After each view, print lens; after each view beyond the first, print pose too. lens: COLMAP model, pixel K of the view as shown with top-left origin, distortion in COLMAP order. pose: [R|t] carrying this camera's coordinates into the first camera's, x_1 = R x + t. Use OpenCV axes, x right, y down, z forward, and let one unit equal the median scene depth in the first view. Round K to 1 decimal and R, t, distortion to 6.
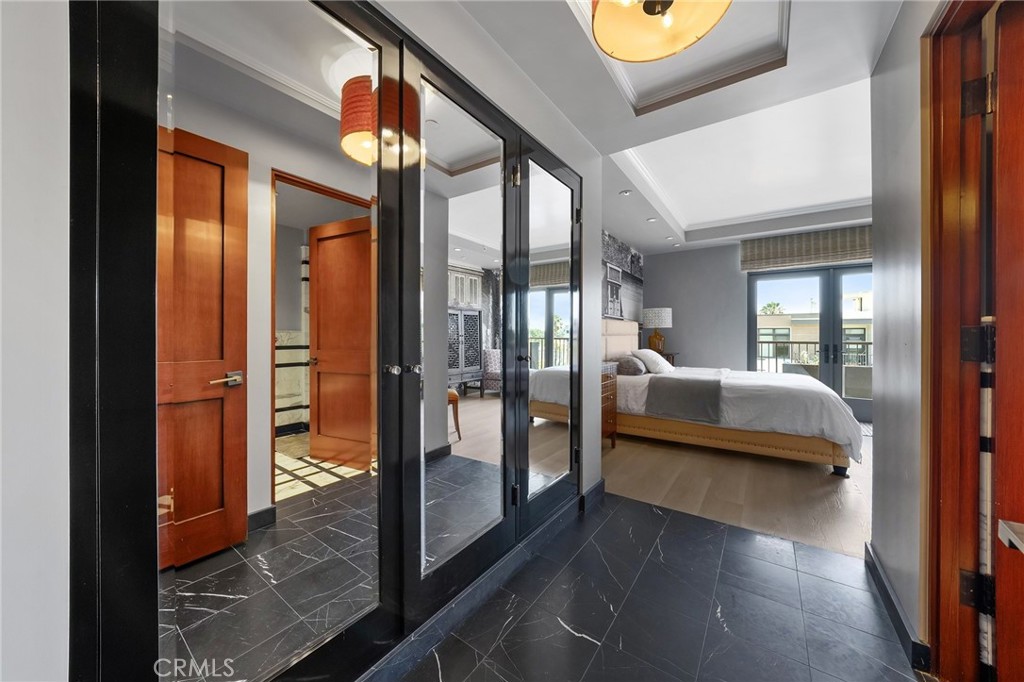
lens RADIAL K [[359.3, 0, 505.5], [0, 359.3, 333.2], [0, 0, 1]] dist [-0.015927, -0.000058]
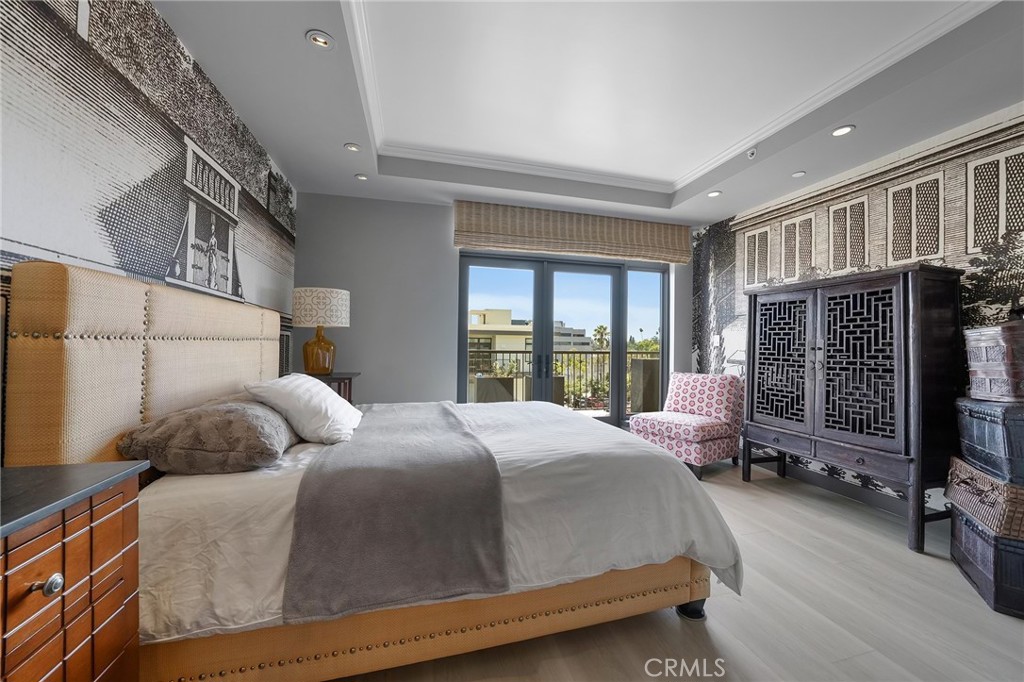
lens RADIAL K [[359.3, 0, 505.2], [0, 359.3, 336.3], [0, 0, 1]] dist [-0.015927, -0.000058]
pose [[0.631266, 0.019278, 0.775327, 0.206891], [-0.013117, 0.999813, -0.014180, 0.002978], [-0.775456, -0.001219, 0.631401, 0.507470]]
